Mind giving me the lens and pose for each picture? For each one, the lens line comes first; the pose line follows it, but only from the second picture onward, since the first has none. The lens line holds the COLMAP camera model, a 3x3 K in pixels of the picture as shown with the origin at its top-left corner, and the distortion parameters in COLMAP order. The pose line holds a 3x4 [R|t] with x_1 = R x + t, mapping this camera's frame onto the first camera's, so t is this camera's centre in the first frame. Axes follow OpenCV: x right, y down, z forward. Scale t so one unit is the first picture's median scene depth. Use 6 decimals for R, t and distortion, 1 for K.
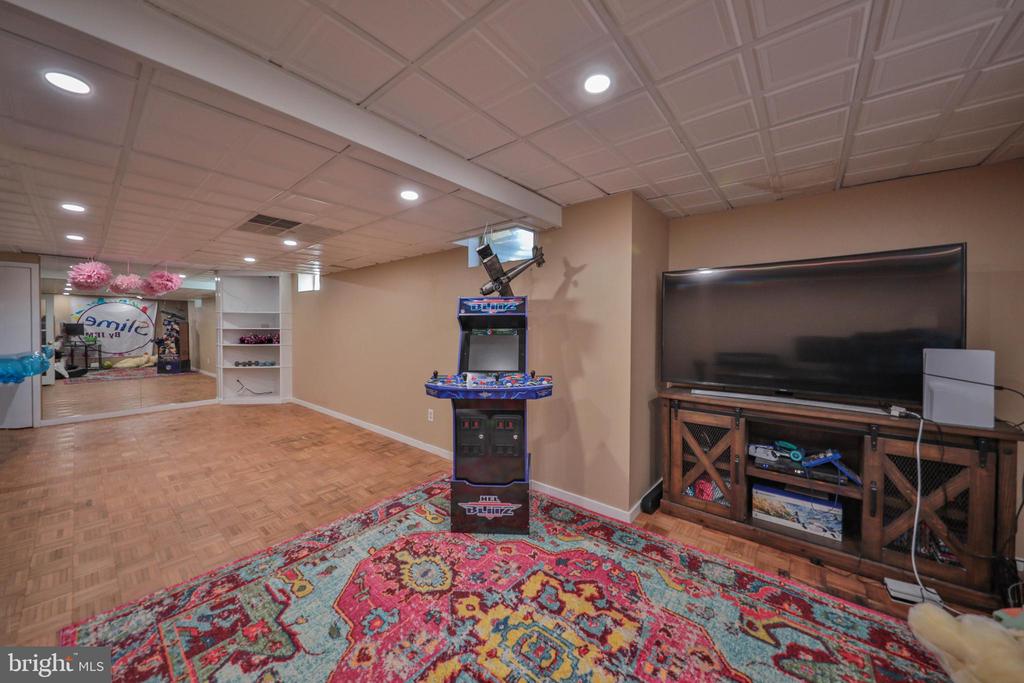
lens RADIAL K [[351.8, 0, 530.5], [0, 351.8, 328.2], [0, 0, 1]] dist [-0.001431, -0.000233]
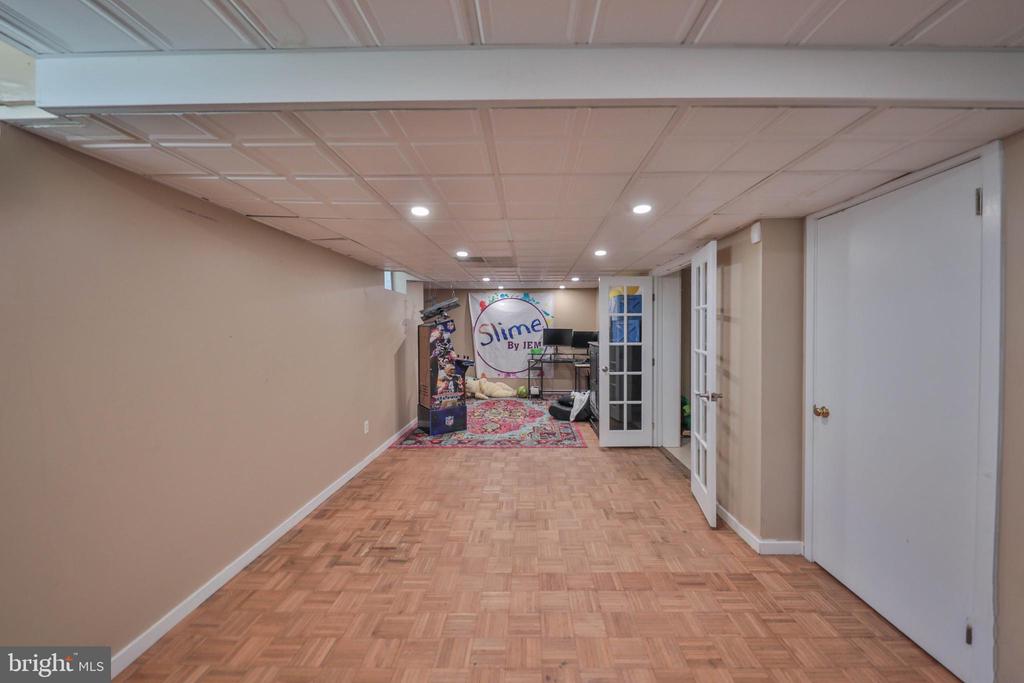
lens RADIAL K [[351.8, 0, 530.5], [0, 351.8, 328.2], [0, 0, 1]] dist [-0.001431, -0.000233]
pose [[-0.606263, 0.001206, 0.795264, -2.097279], [0.013045, 0.999879, 0.008428, -0.042688], [-0.795157, 0.015484, -0.606205, 1.924682]]
